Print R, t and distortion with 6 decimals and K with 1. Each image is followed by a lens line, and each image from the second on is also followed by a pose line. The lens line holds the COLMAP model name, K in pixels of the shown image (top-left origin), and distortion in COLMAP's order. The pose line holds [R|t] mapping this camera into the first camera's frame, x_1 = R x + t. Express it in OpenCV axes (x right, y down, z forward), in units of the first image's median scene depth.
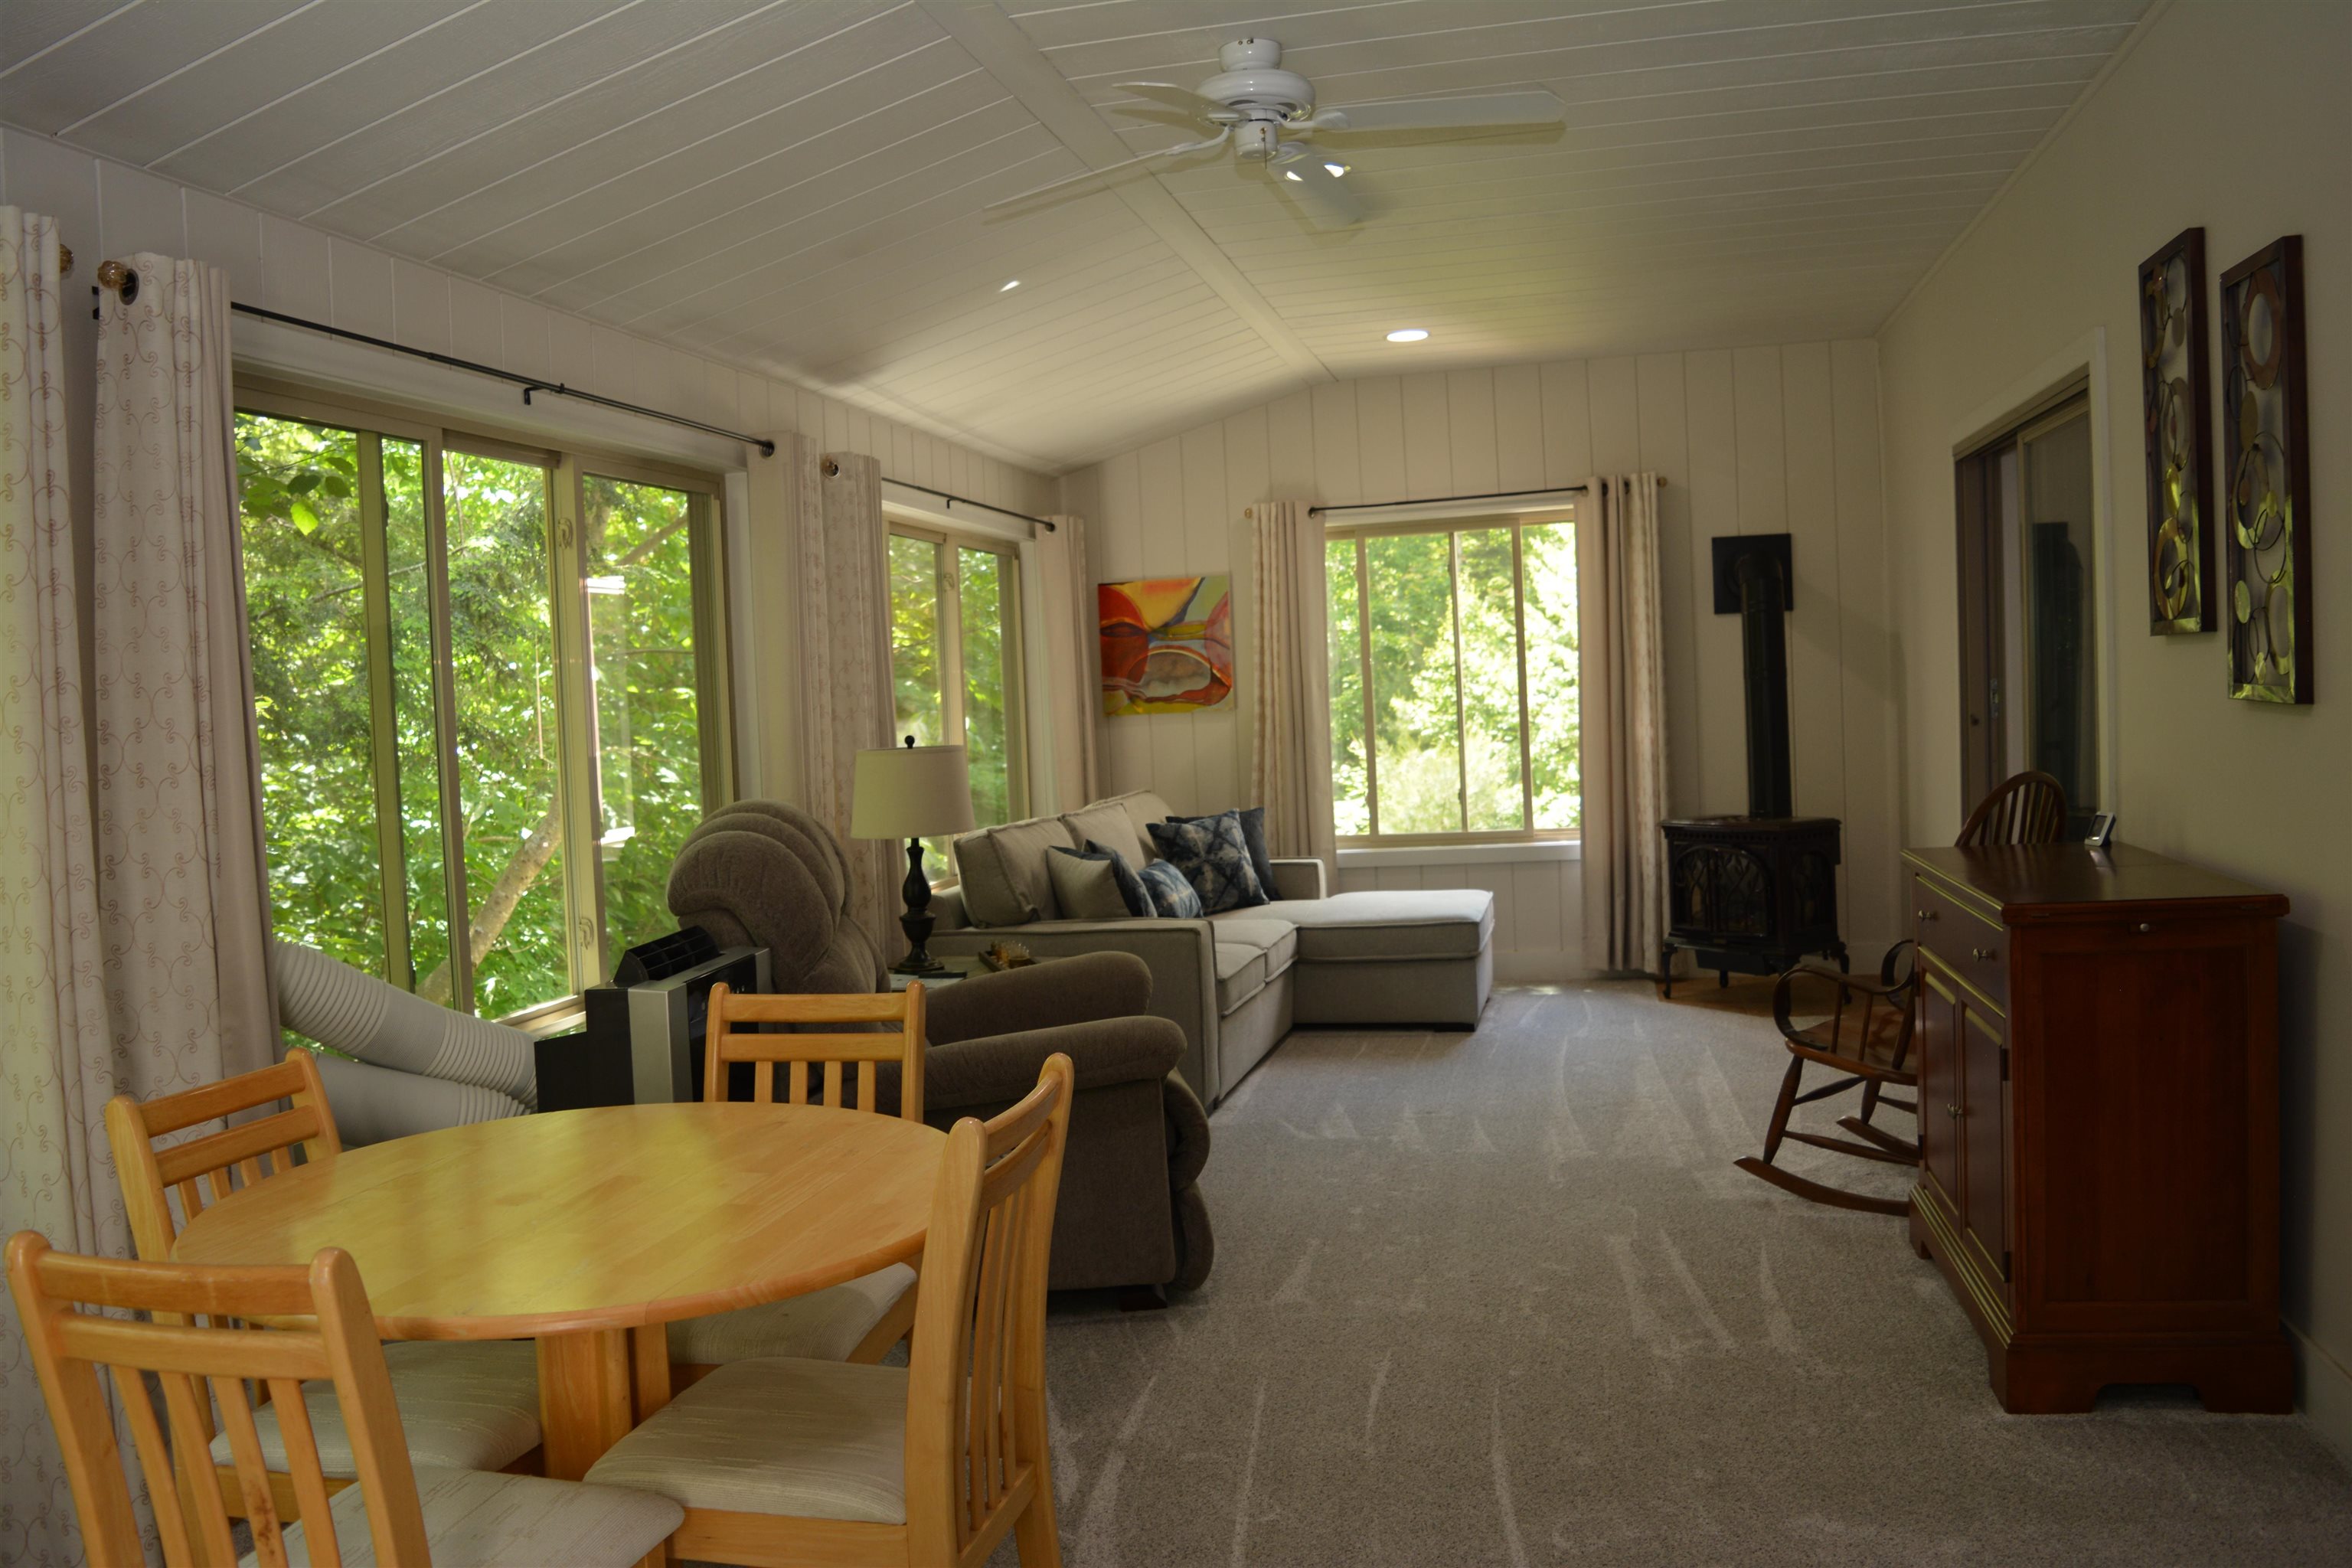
lens RADIAL K [[1891.0, 0, 1176.0], [0, 1891.0, 784.0], [0, 0, 1]] dist [-0.048378, 0.009995]
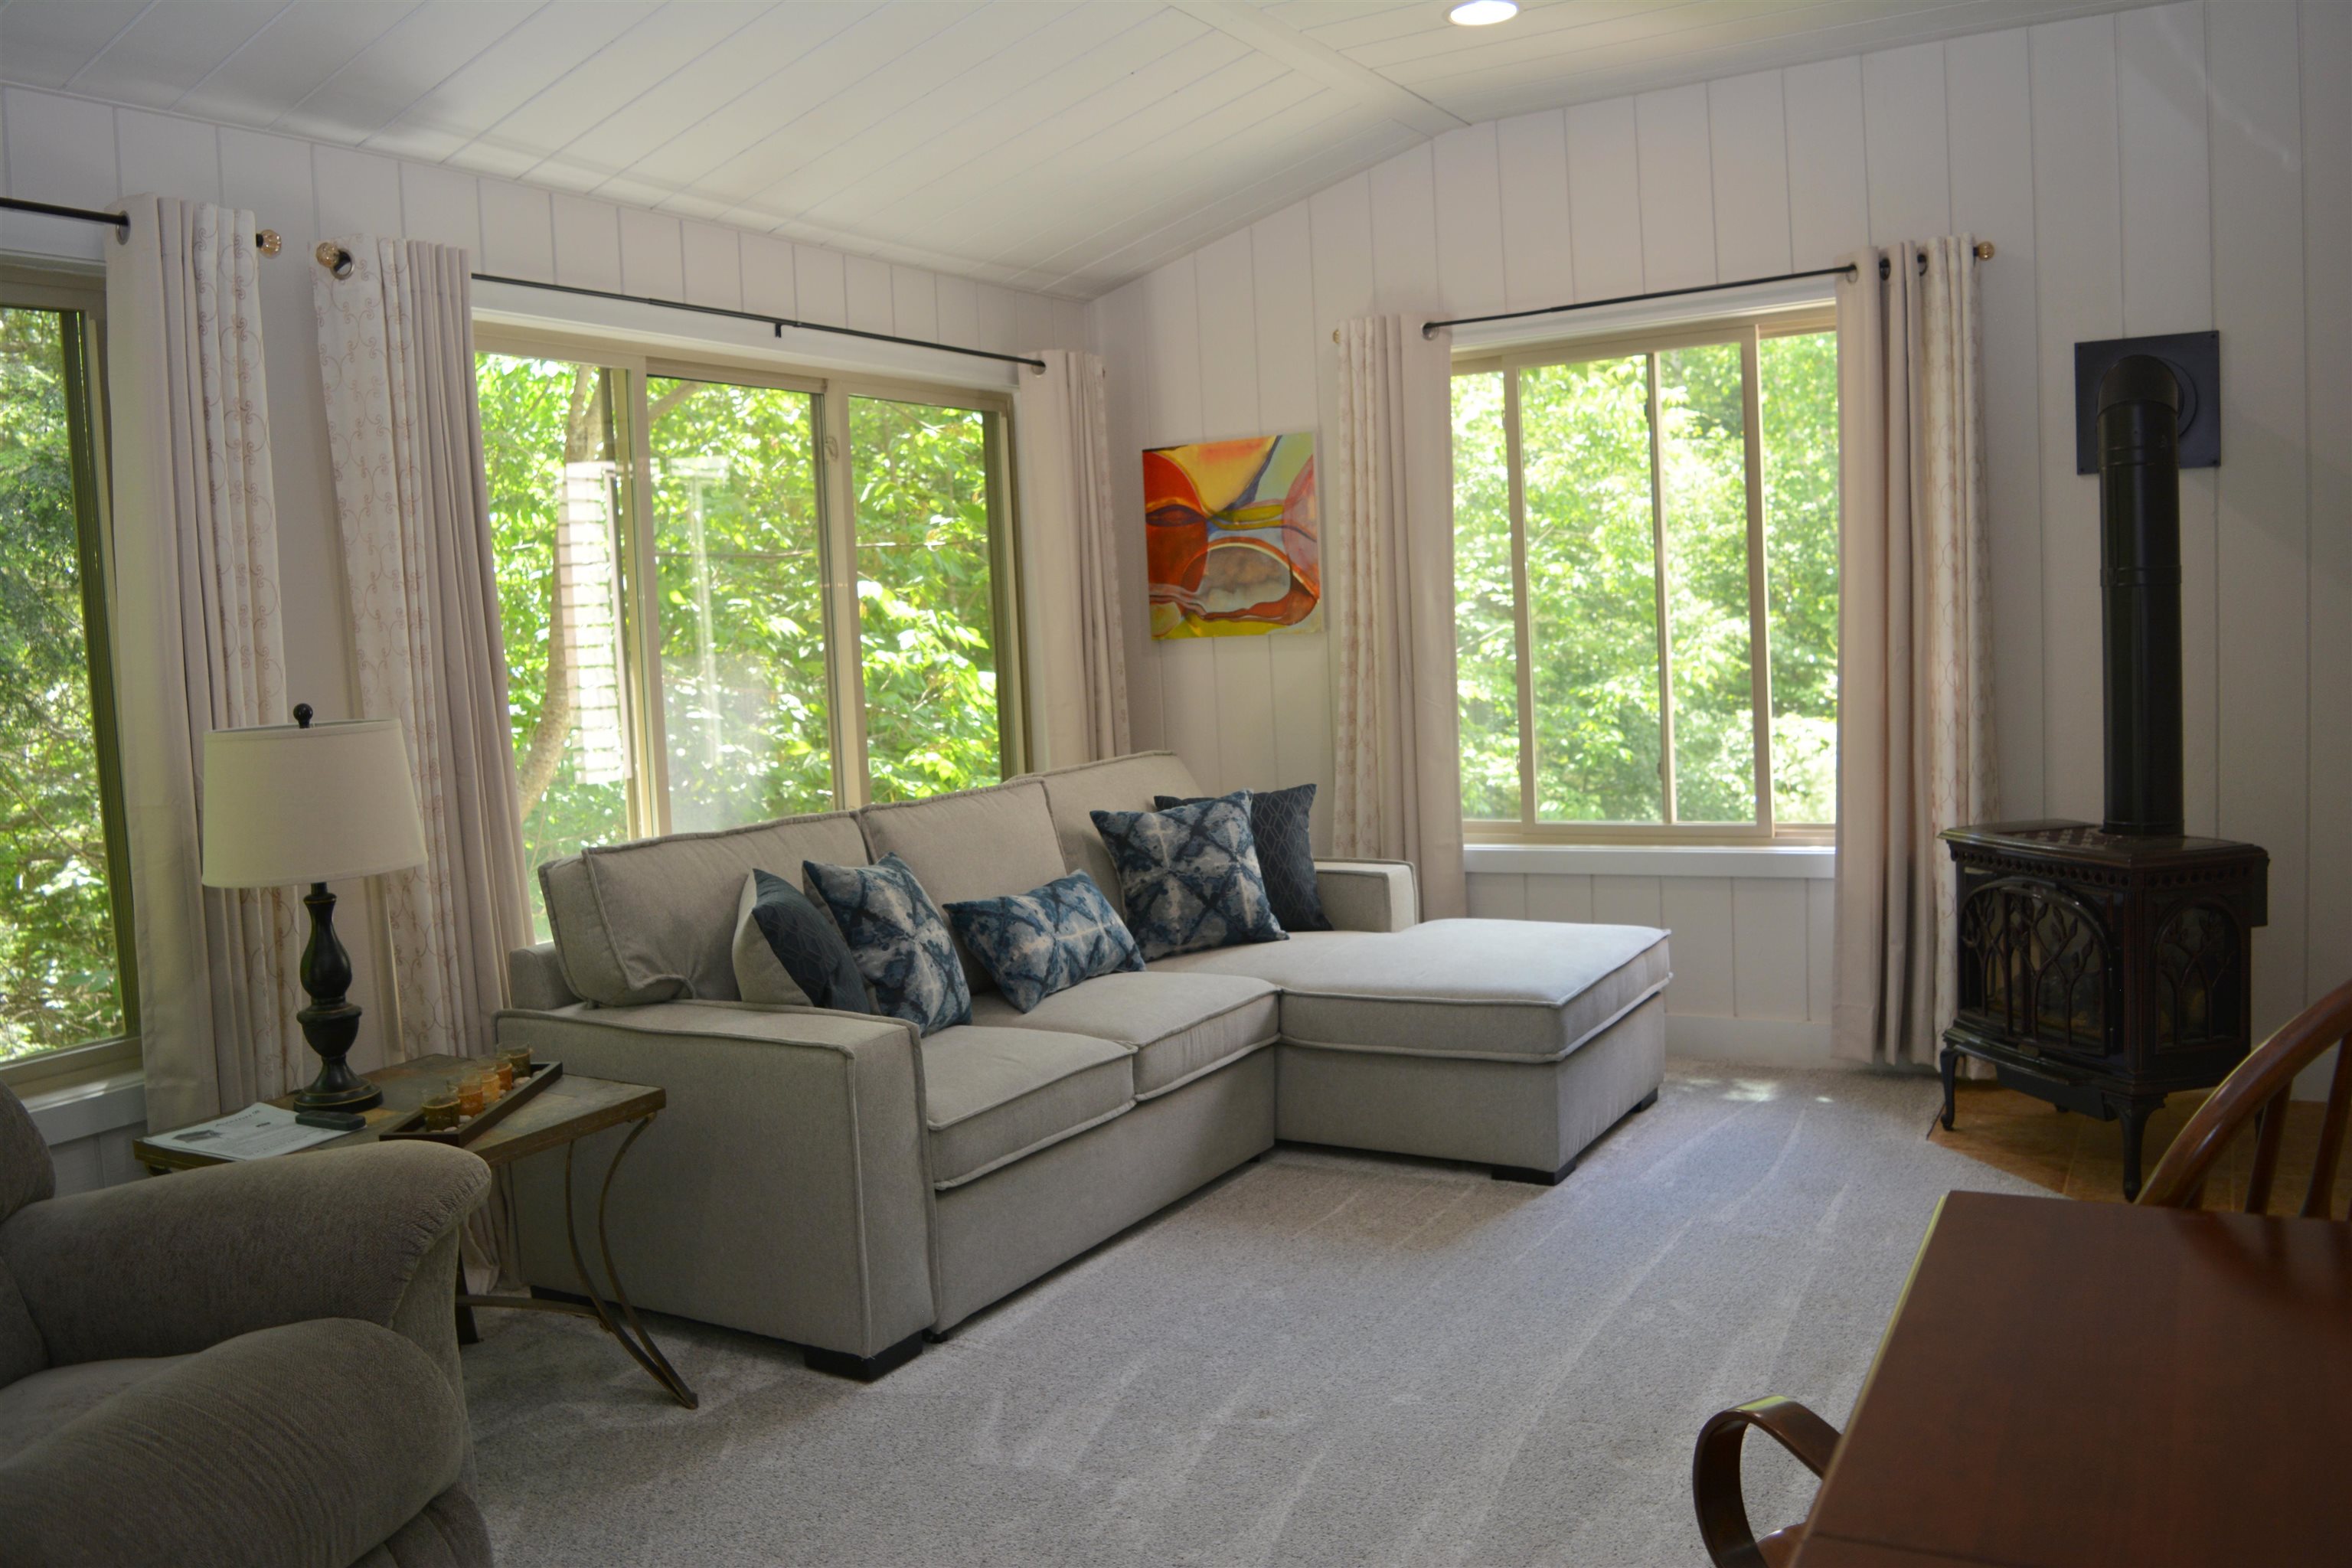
lens RADIAL K [[1891.0, 0, 1176.0], [0, 1891.0, 784.0], [0, 0, 1]] dist [-0.048378, 0.009995]
pose [[0.955603, 0.026338, -0.293478, 0.185450], [-0.009731, 0.998275, 0.057903, -0.024254], [0.294497, -0.052477, 0.954211, 0.347580]]
